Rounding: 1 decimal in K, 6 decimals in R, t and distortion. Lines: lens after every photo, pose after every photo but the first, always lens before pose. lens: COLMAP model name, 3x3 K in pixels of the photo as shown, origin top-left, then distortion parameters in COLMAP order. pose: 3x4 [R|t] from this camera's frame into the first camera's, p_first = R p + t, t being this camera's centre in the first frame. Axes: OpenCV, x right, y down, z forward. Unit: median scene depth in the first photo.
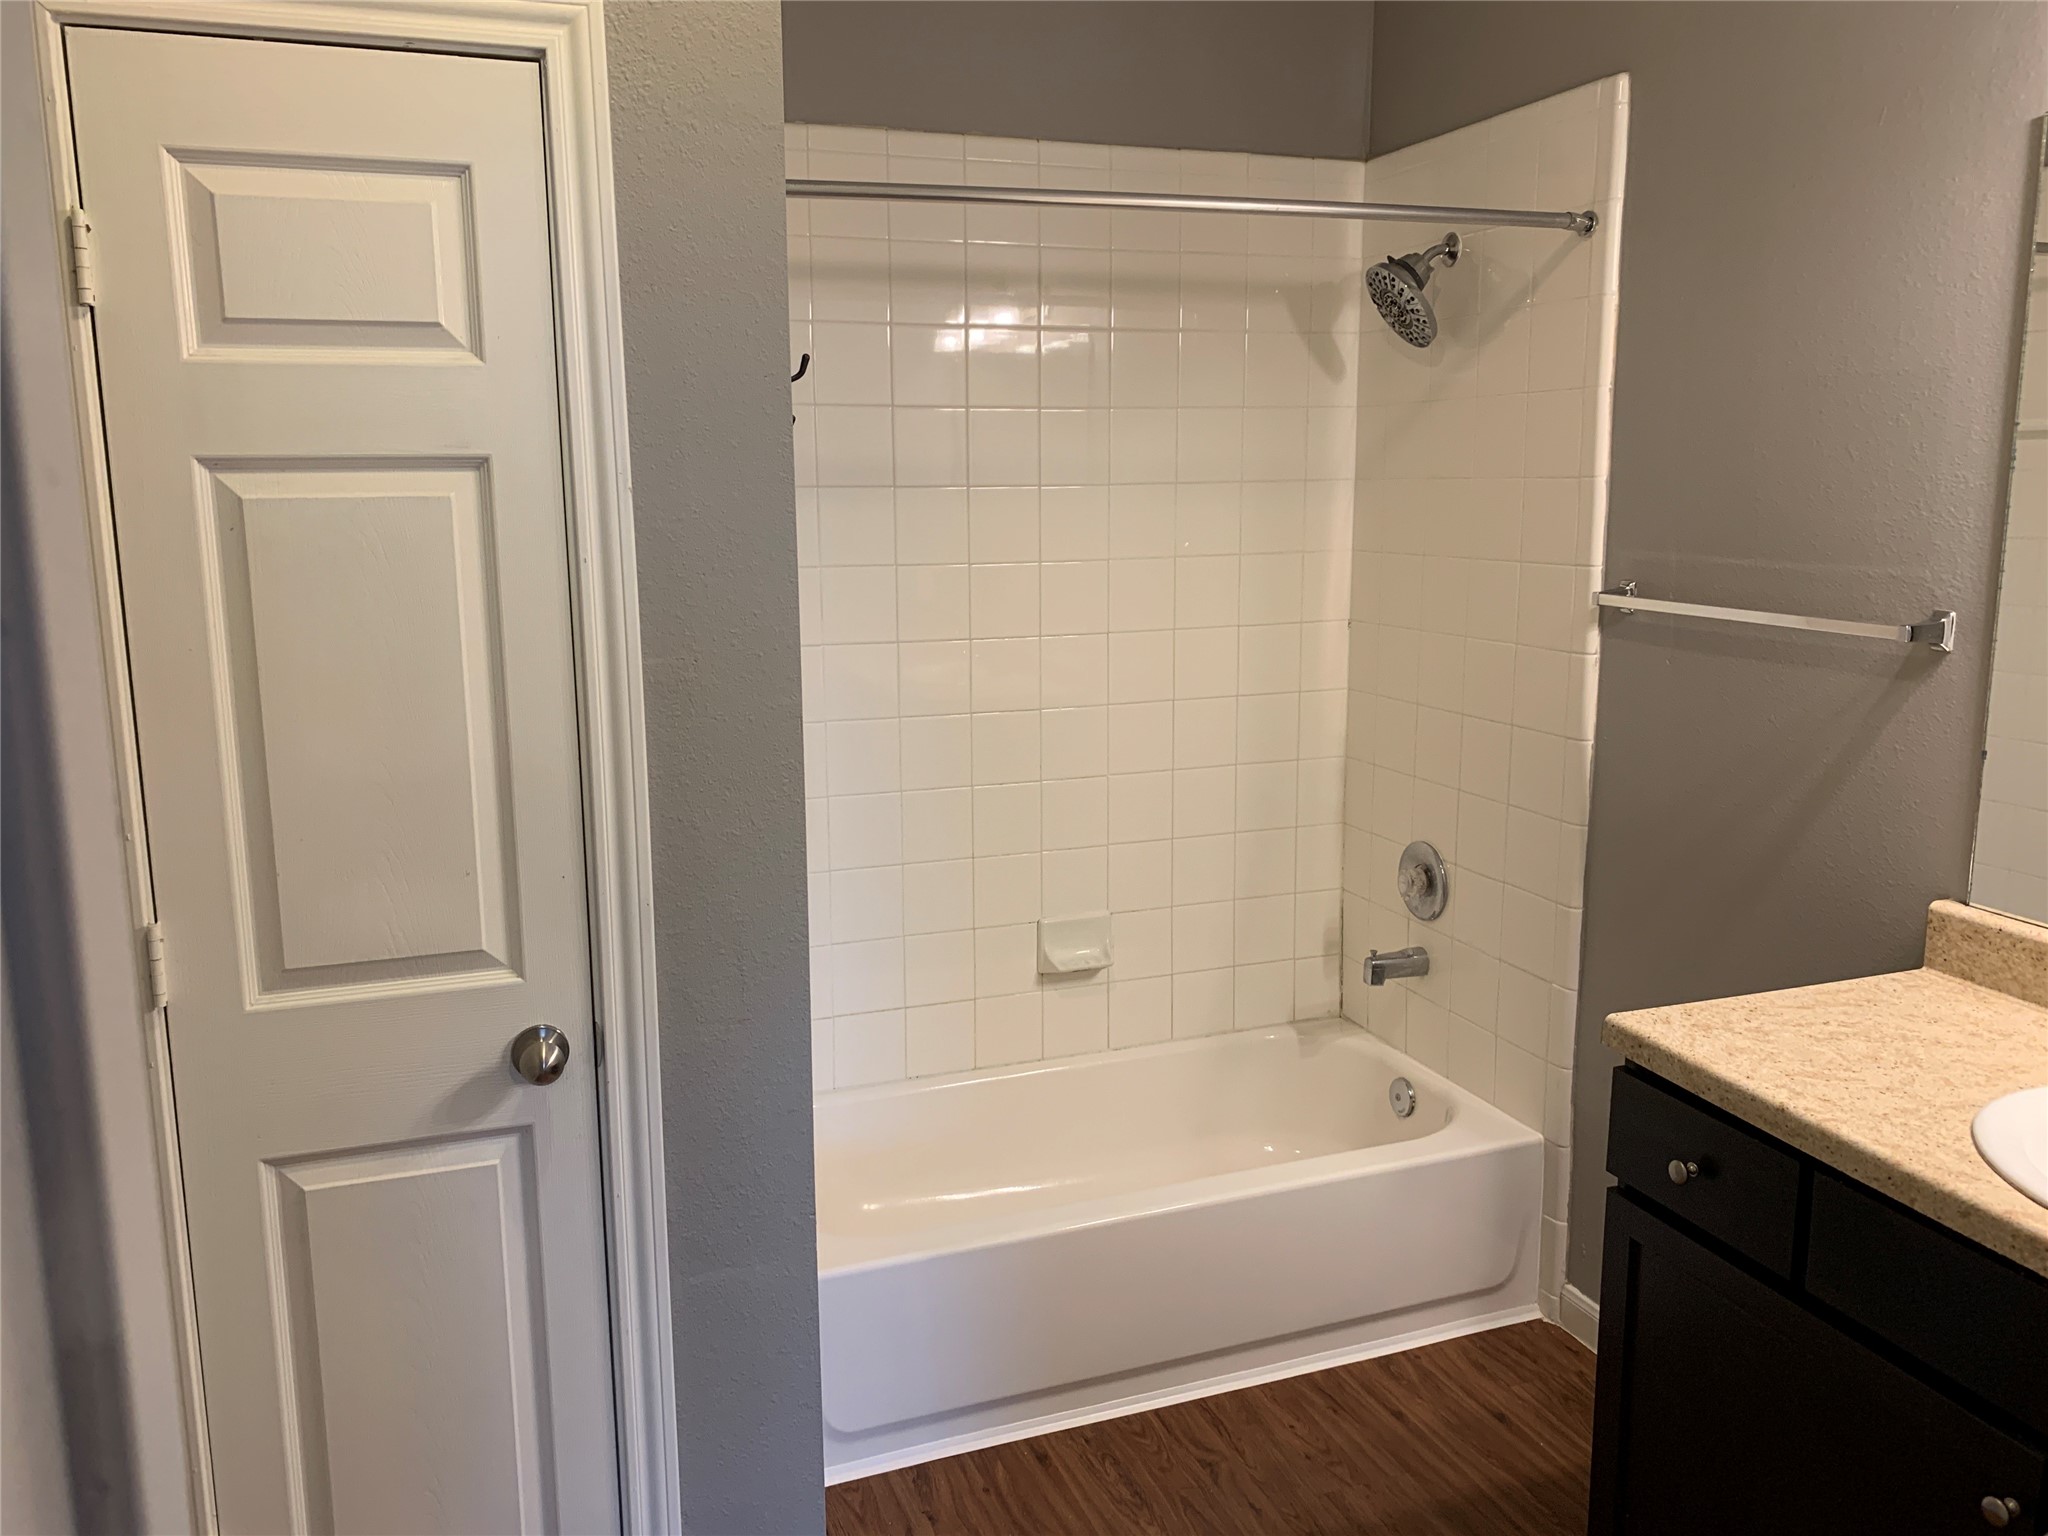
lens RADIAL K [[1566.4, 0, 1024.0], [0, 1566.4, 768.0], [0, 0, 1]] dist [-0.000199, 0.000581]
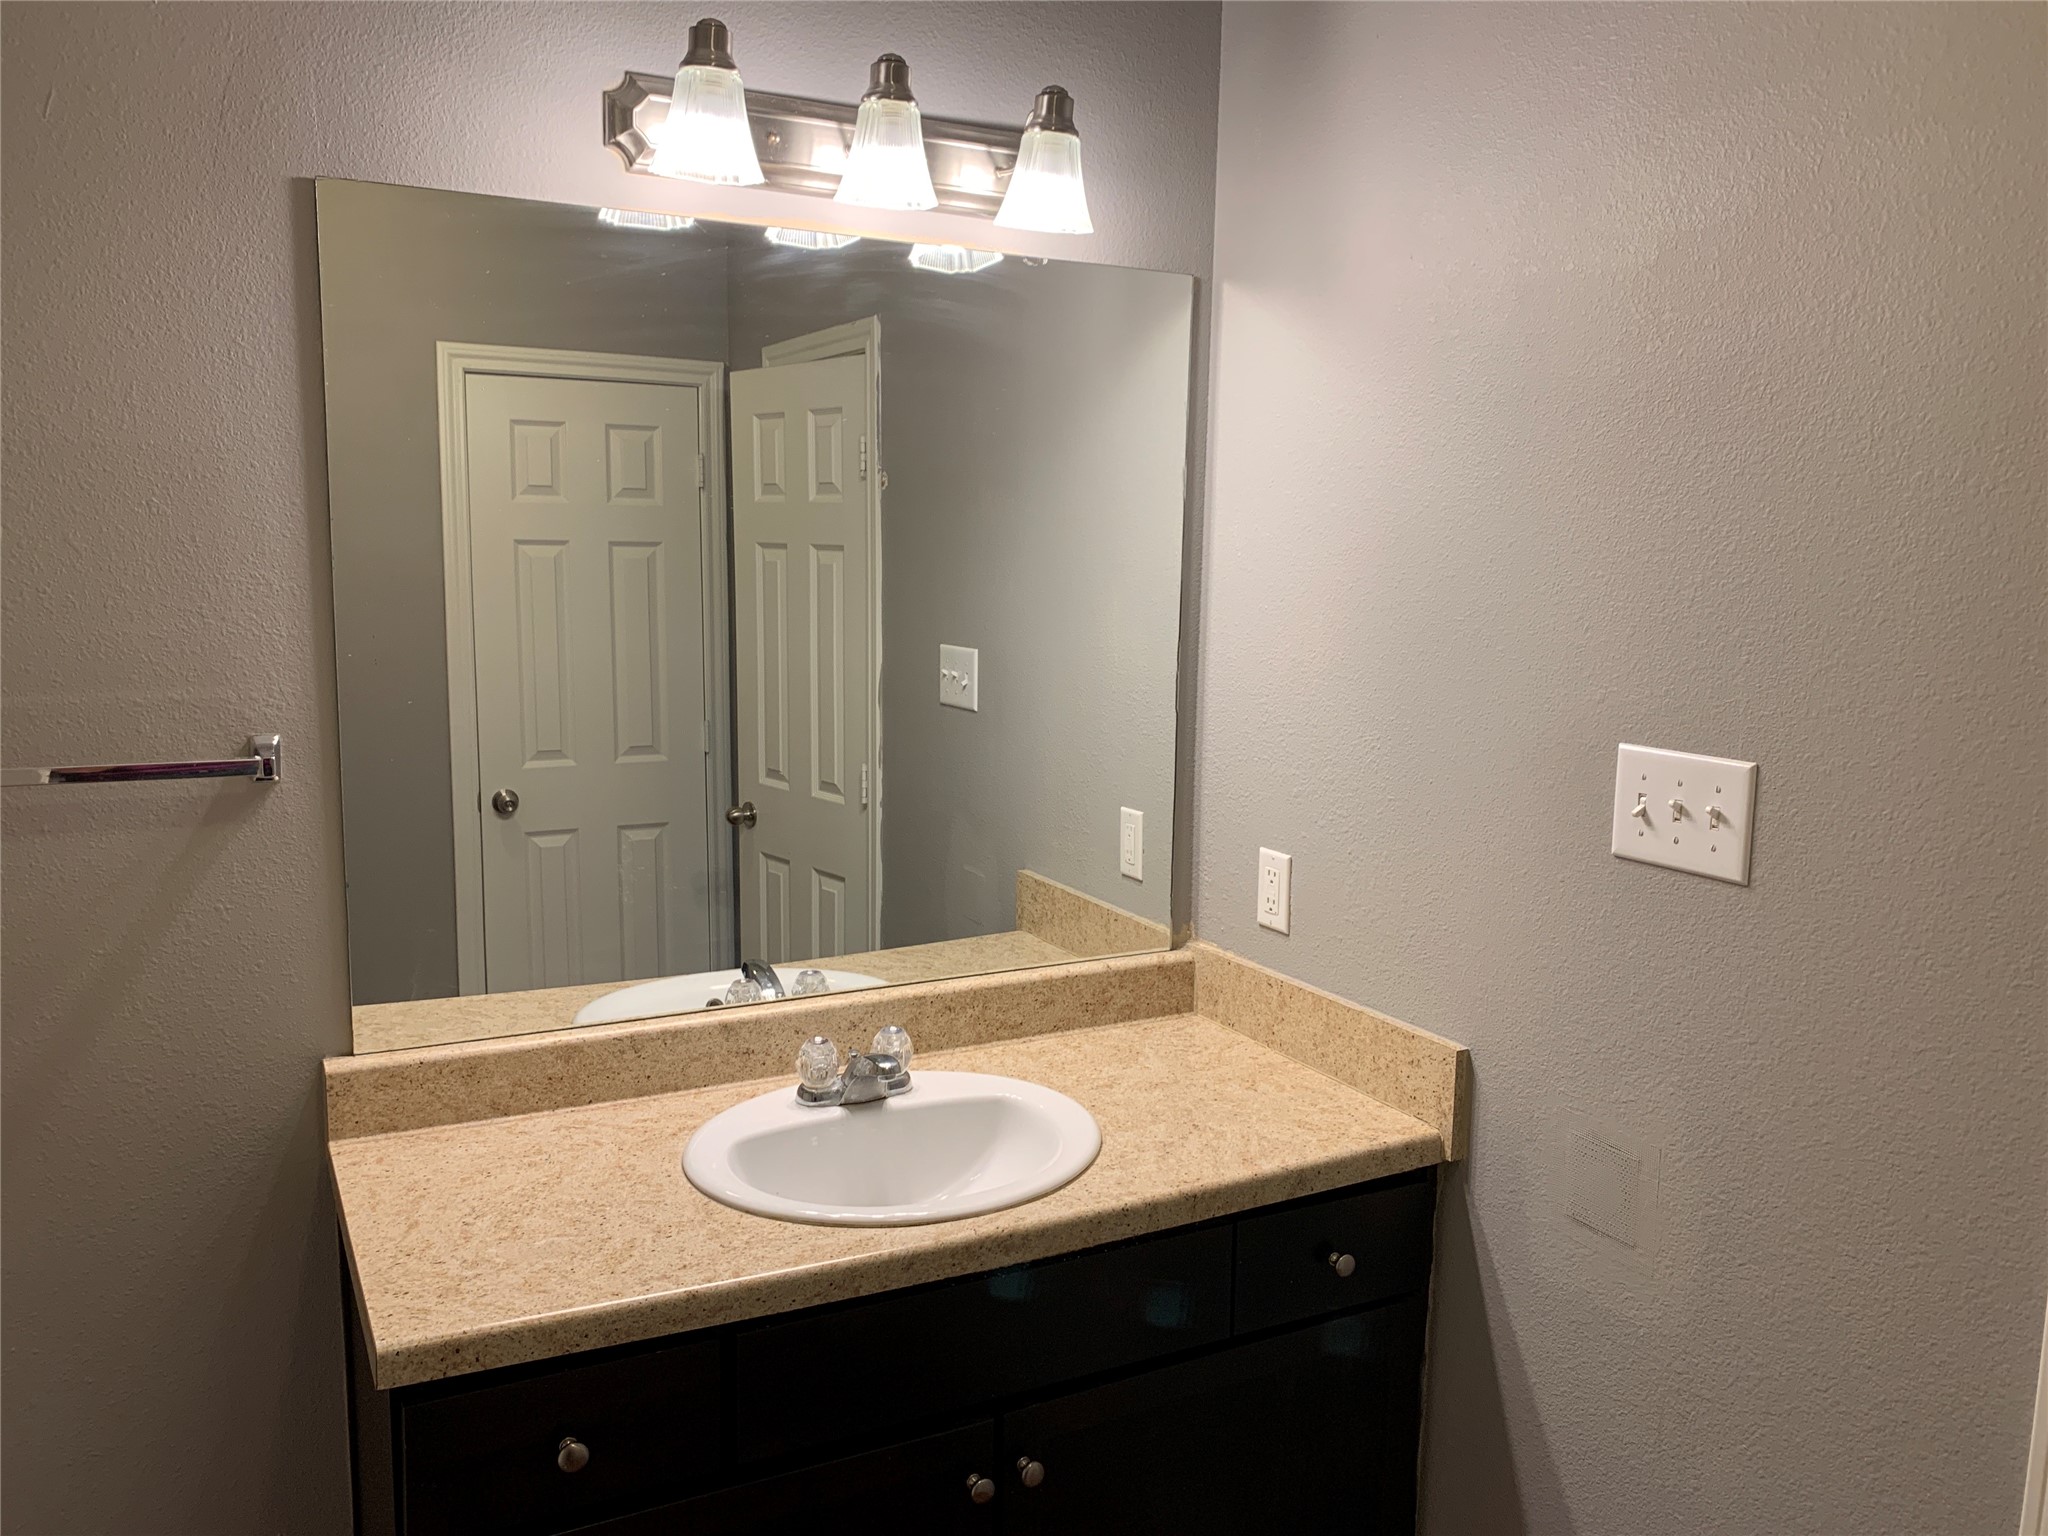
lens RADIAL K [[1566.4, 0, 1024.0], [0, 1566.4, 768.0], [0, 0, 1]] dist [-0.000199, 0.000581]
pose [[-0.137192, -0.131967, 0.981714, -0.315961], [0.168309, 0.973568, 0.154392, -0.151291], [-0.976141, 0.186413, -0.111355, 0.730713]]
